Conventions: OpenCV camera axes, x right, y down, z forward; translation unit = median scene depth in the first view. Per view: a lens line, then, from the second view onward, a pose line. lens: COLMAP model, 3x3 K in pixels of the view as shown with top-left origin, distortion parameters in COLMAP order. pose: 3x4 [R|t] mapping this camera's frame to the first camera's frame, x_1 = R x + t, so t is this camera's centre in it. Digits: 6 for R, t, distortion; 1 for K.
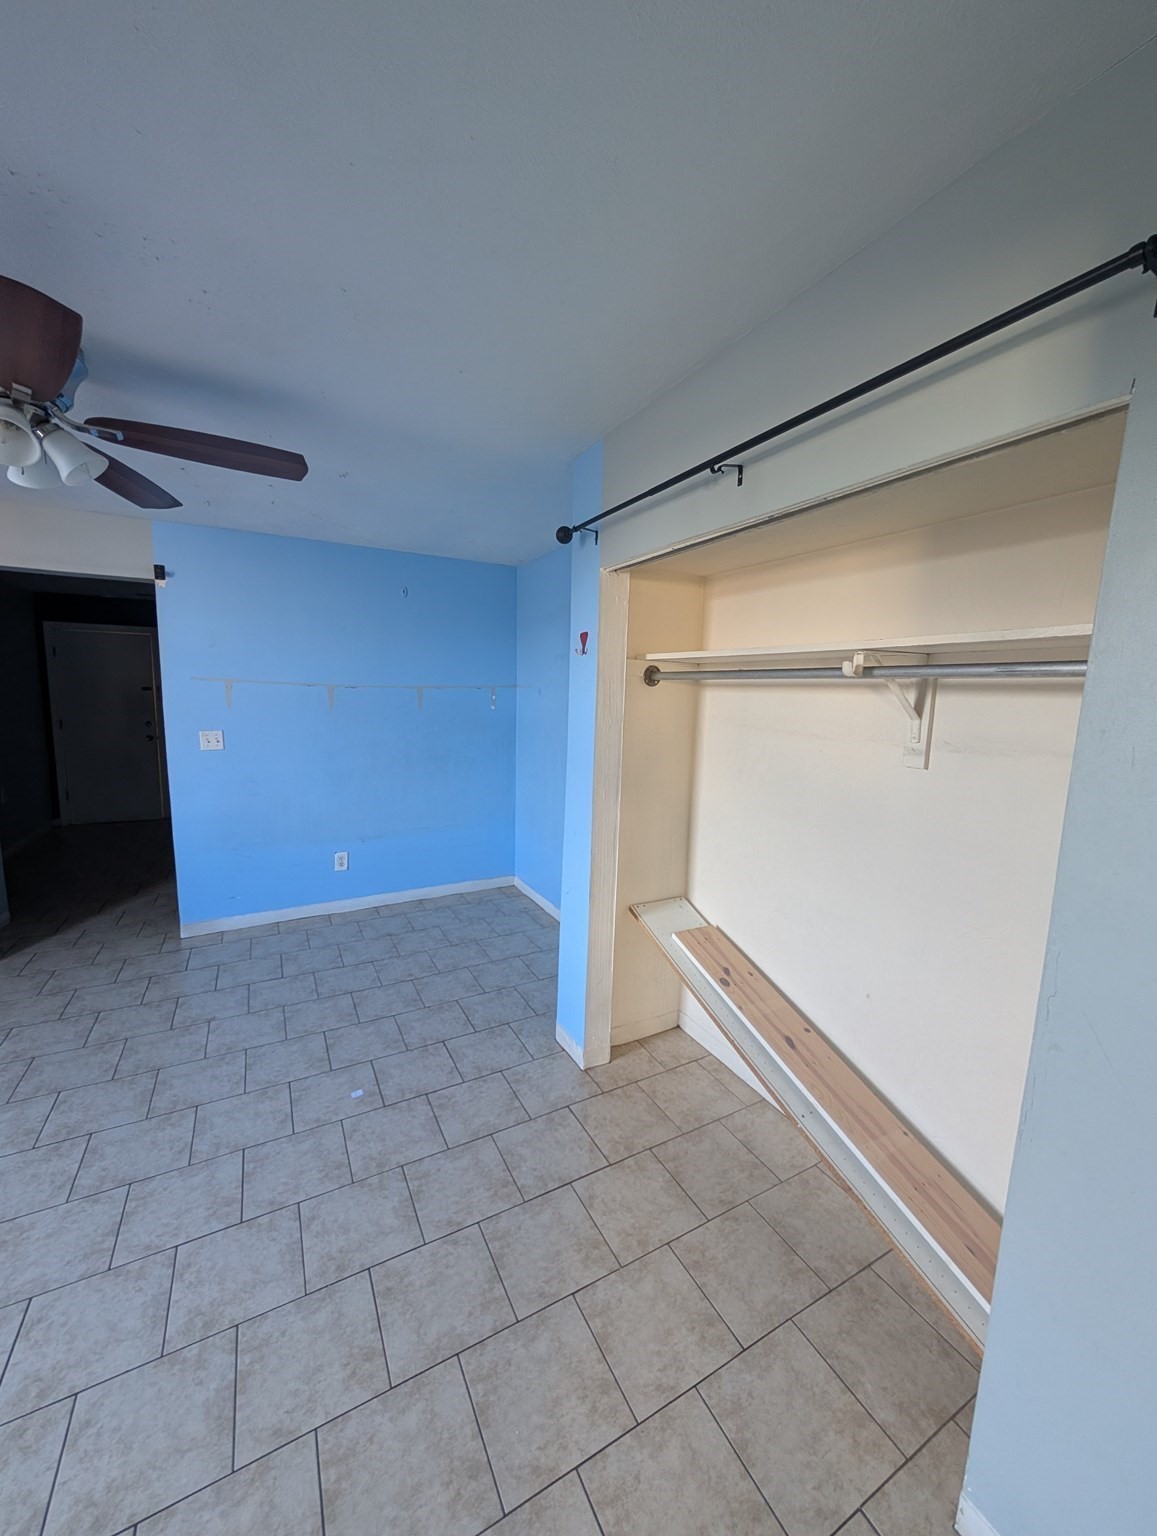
lens RADIAL K [[584.7, 0, 574.6], [0, 584.7, 771.4], [0, 0, 1]] dist [-0.000243, 0.000050]
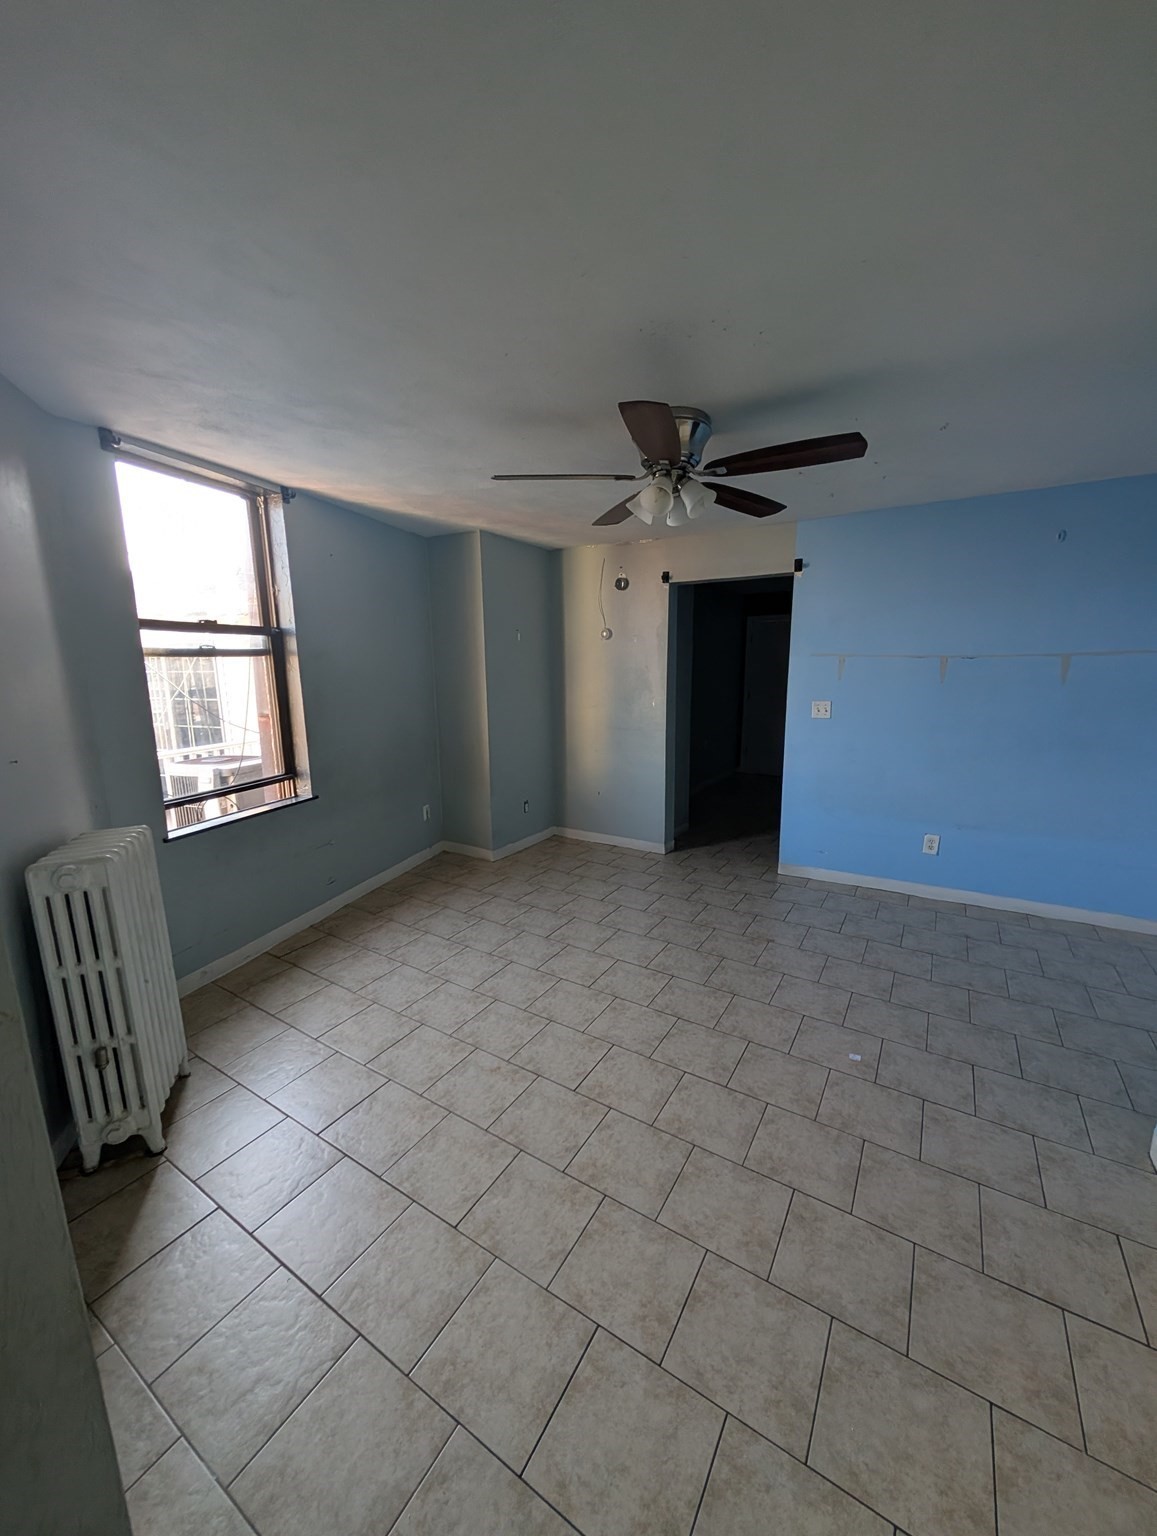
lens RADIAL K [[585.0, 0, 574.9], [0, 585.0, 770.4], [0, 0, 1]] dist [0.001109, -0.000126]
pose [[0.492849, 0.128478, -0.860578, 0.182620], [-0.098457, 0.990921, 0.091552, 0.009147], [0.864527, 0.039609, 0.501024, 0.041488]]
